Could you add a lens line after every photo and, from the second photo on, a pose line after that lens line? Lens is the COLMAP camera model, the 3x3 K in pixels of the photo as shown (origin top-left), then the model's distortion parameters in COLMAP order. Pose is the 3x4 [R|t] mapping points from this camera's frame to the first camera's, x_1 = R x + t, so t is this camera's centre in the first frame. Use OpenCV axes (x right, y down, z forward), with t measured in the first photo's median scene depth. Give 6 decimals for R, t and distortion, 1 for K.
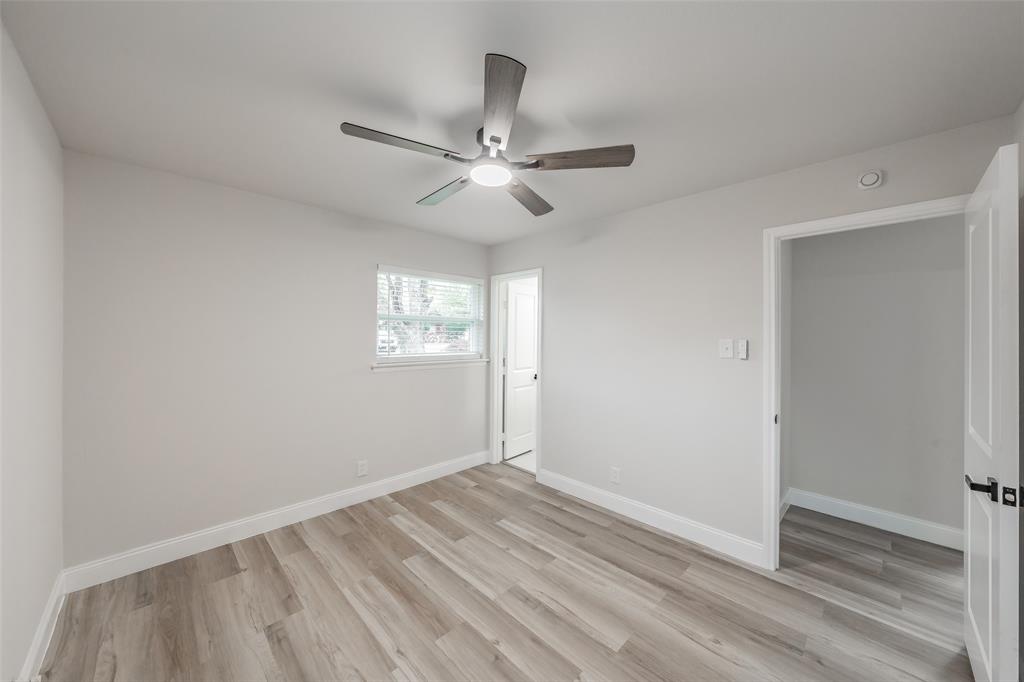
lens RADIAL K [[357.2, 0, 512.7], [0, 357.2, 332.8], [0, 0, 1]] dist [-0.003650, 0.000427]
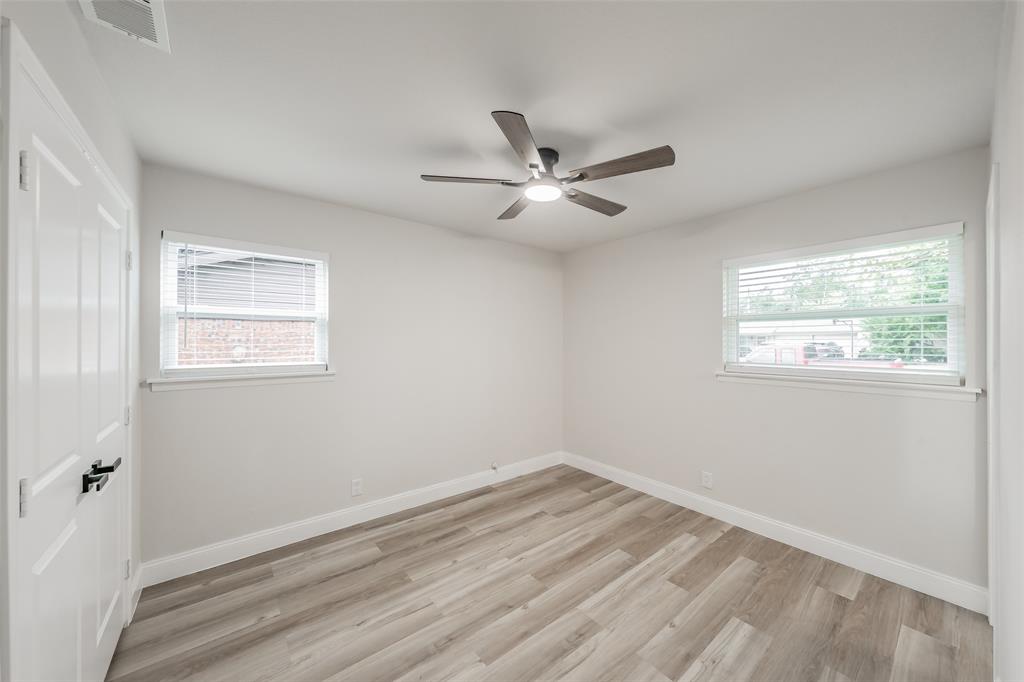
lens RADIAL K [[363.6, 0, 510.2], [0, 363.6, 341.6], [0, 0, 1]] dist [0.001973, 0.000281]
pose [[-0.100920, -0.003233, -0.994889, 0.872079], [0.011420, 0.999925, -0.004408, 0.008654], [0.994829, -0.011807, -0.100876, 0.829185]]
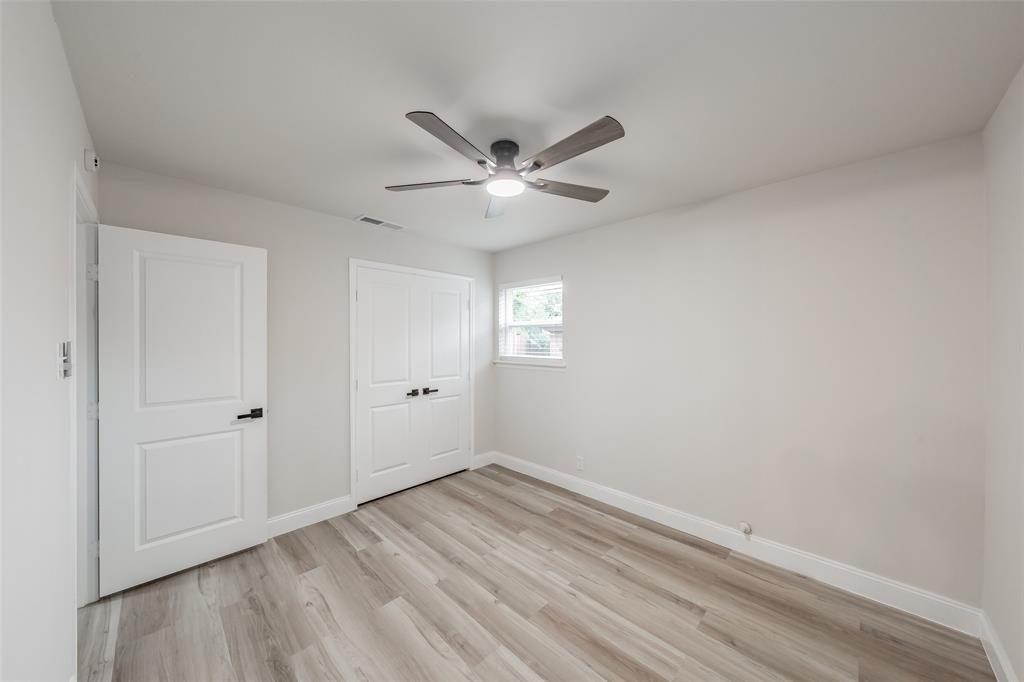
lens RADIAL K [[357.2, 0, 517.7], [0, 357.2, 346.6], [0, 0, 1]] dist [-0.003650, 0.000427]
pose [[-0.999596, -0.007102, -0.027528, -0.058861], [-0.007287, 0.999951, 0.006656, 0.005587], [0.027479, 0.006854, -0.999599, 1.677227]]
